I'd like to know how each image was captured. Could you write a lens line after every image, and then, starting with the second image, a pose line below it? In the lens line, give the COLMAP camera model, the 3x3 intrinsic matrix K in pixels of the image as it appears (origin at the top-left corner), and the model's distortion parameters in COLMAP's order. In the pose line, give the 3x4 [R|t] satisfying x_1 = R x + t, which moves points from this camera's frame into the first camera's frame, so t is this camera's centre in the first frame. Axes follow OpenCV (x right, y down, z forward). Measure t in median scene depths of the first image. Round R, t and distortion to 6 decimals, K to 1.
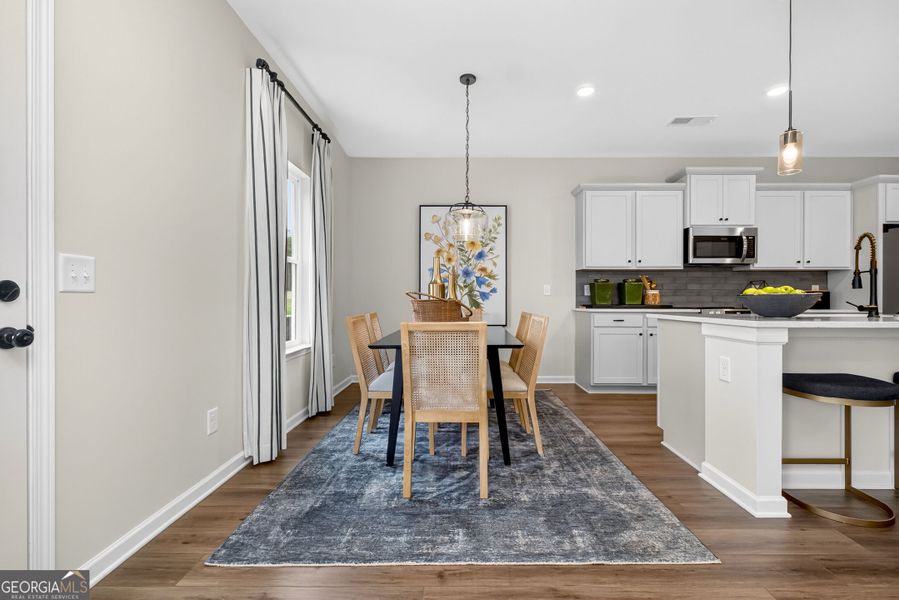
lens RADIAL K [[398.4, 0, 456.2], [0, 398.4, 296.7], [0, 0, 1]] dist [0.001347, -0.000230]
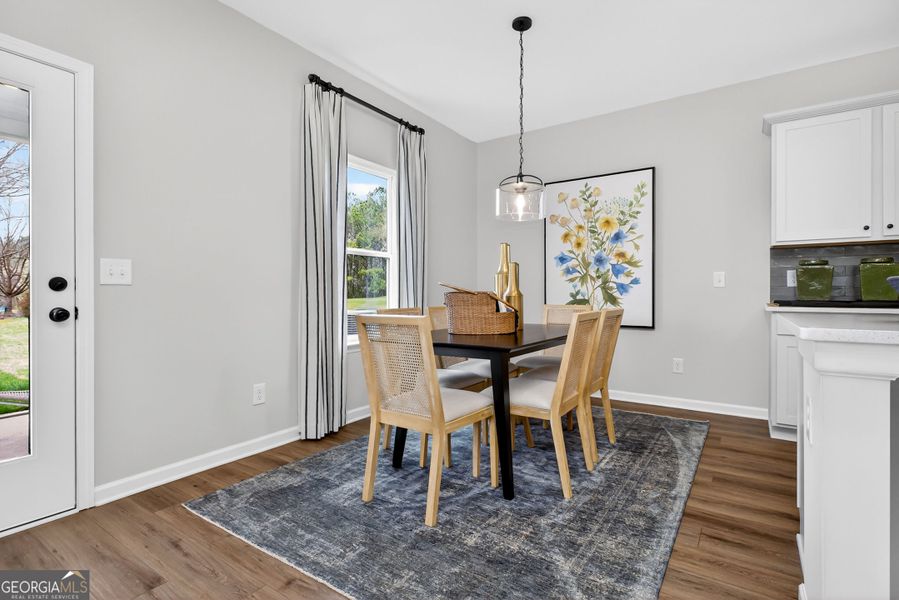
lens RADIAL K [[434.3, 0, 455.5], [0, 434.3, 291.1], [0, 0, 1]] dist [0.009681, -0.001921]
pose [[0.829965, -0.005953, -0.557783, 0.309589], [0.003144, 0.999977, -0.005995, 0.007977], [0.557806, 0.003222, 0.829965, 0.130438]]
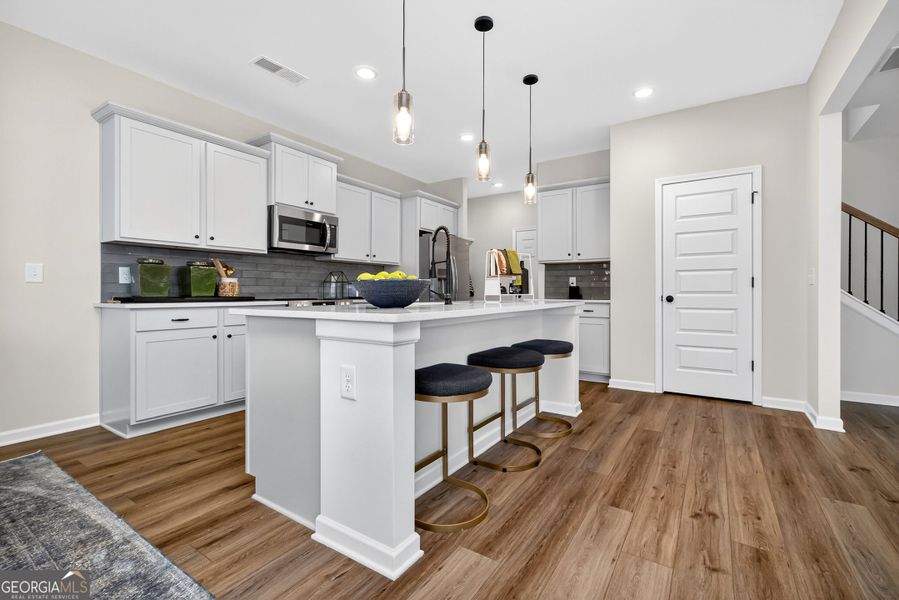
lens RADIAL K [[398.4, 0, 457.7], [0, 398.4, 292.5], [0, 0, 1]] dist [0.001347, -0.000230]
pose [[0.540542, -0.001501, 0.841316, 0.088951], [-0.002990, 0.999989, 0.003705, 0.008755], [-0.841312, -0.004518, 0.540531, 0.228585]]
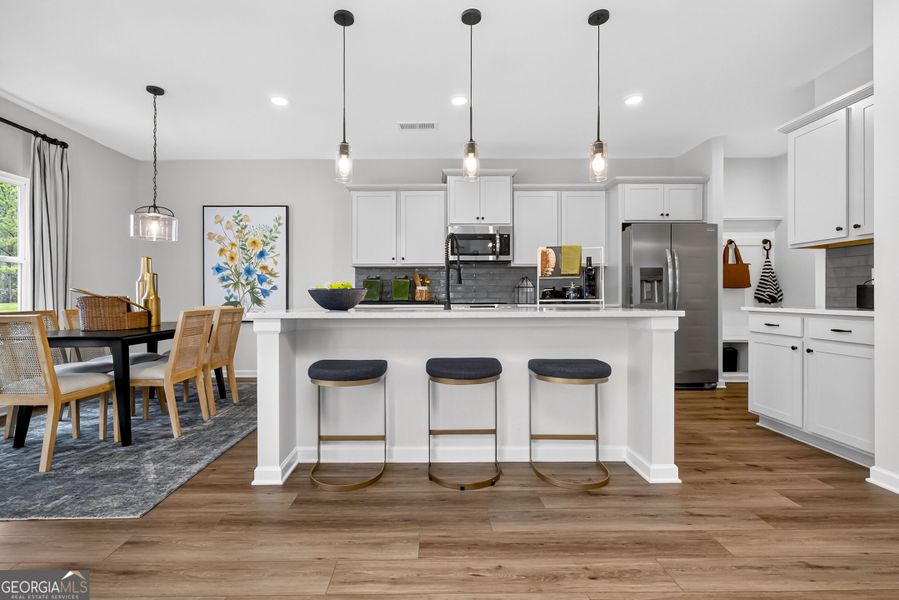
lens RADIAL K [[398.4, 0, 437.4], [0, 398.4, 297.7], [0, 0, 1]] dist [0.001347, -0.000230]
pose [[0.999976, -0.005439, 0.004289, 0.581301], [0.005404, 0.999951, 0.008292, 0.005334], [-0.004334, -0.008268, 0.999956, -0.059136]]
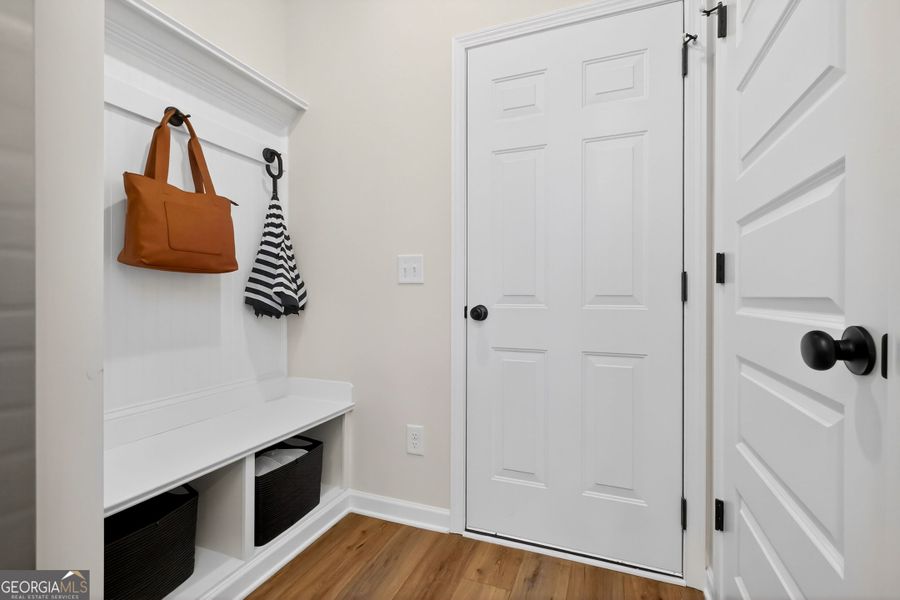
lens RADIAL K [[398.9, 0, 452.1], [0, 398.9, 294.7], [0, 0, 1]] dist [0.001347, -0.000230]
pose [[0.383557, 0.005652, 0.923500, 1.267604], [0.000301, 0.999980, -0.006245, 0.015773], [-0.923517, 0.002673, 0.383548, 0.814145]]
